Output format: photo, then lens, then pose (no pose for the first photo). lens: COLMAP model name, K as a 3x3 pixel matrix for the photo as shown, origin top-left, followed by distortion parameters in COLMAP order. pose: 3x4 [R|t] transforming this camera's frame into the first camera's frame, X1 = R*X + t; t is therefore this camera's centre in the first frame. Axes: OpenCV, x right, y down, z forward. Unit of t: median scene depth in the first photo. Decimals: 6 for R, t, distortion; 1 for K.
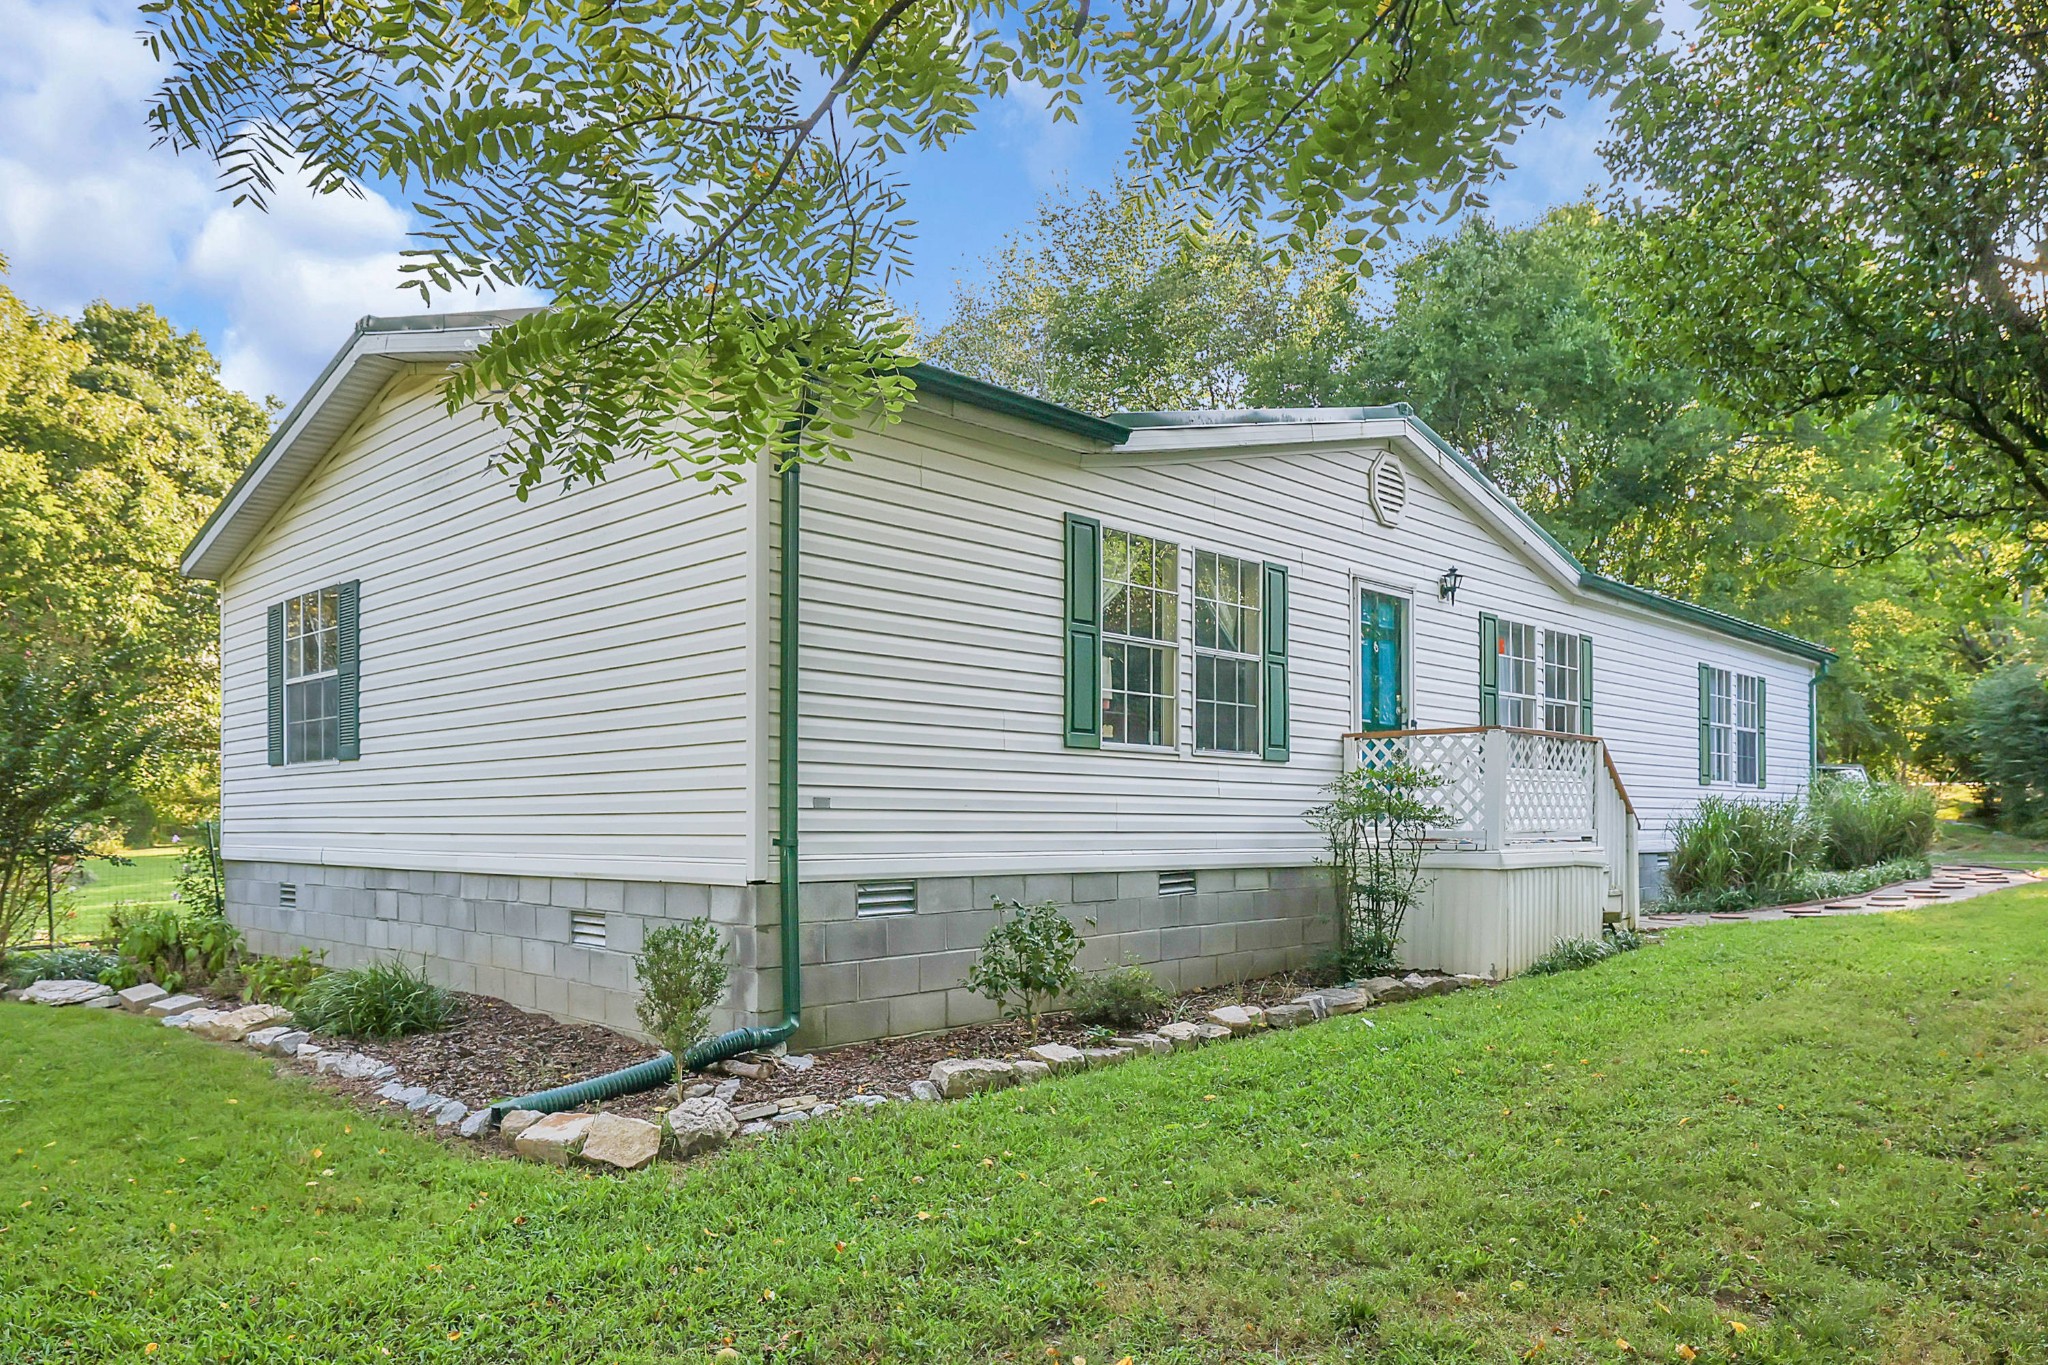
lens RADIAL K [[1365.7, 0, 1024.0], [0, 1365.7, 682.5], [0, 0, 1]] dist [-0.000133, -0.000788]
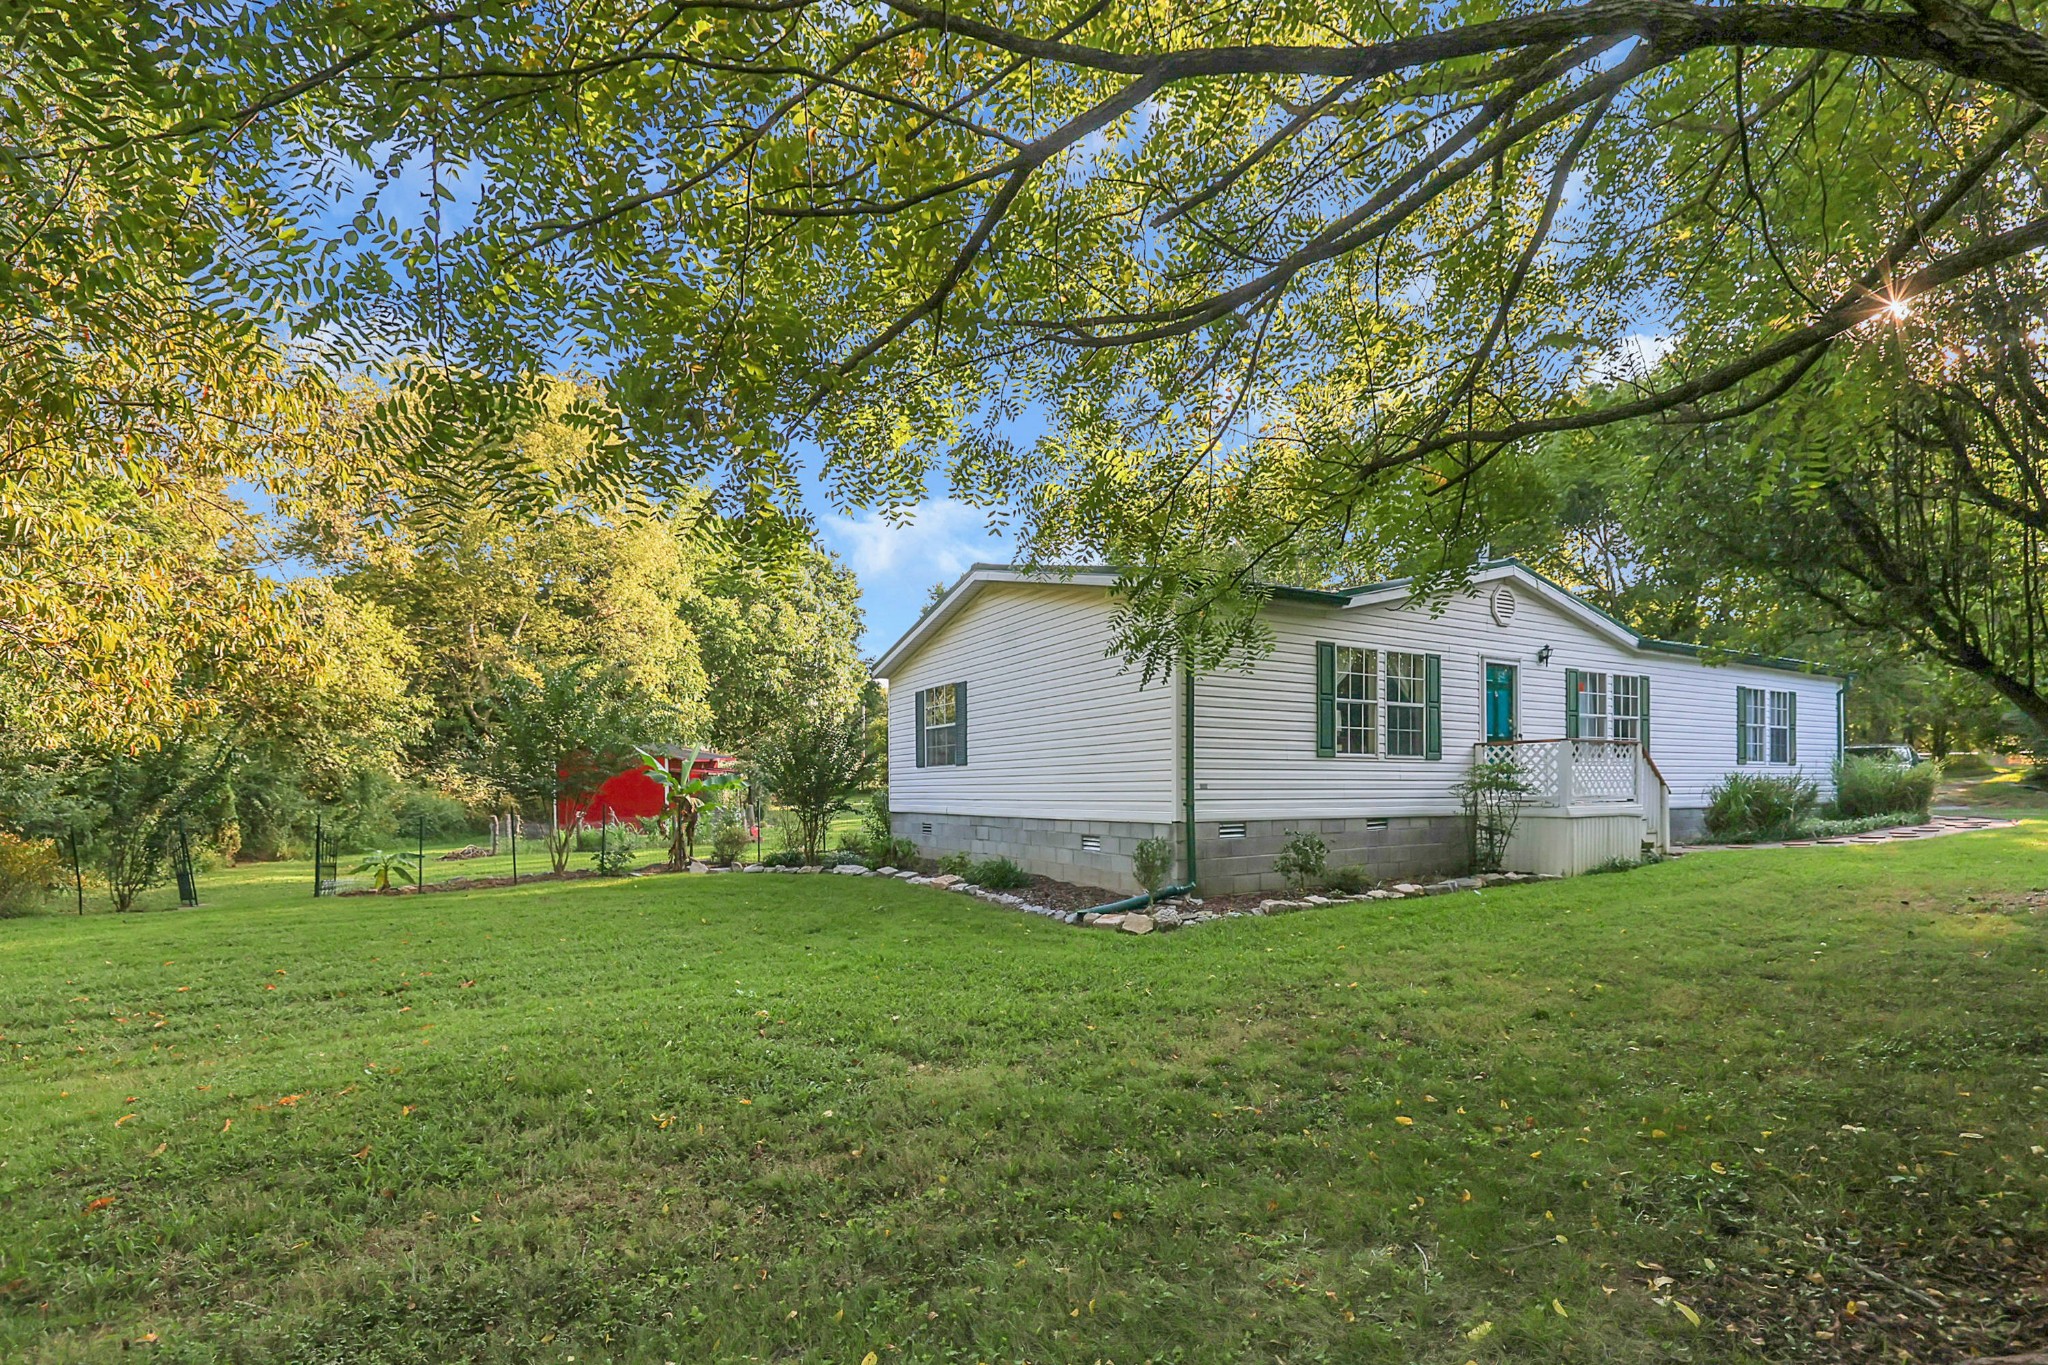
lens RADIAL K [[899.0, 0, 1026.8], [0, 899.0, 773.0], [0, 0, 1]] dist [-0.002389, -0.000036]
pose [[0.965169, -0.010866, -0.261400, -0.033568], [0.033214, 0.996142, 0.081230, -0.045286], [0.259509, -0.087083, 0.961806, -0.350035]]
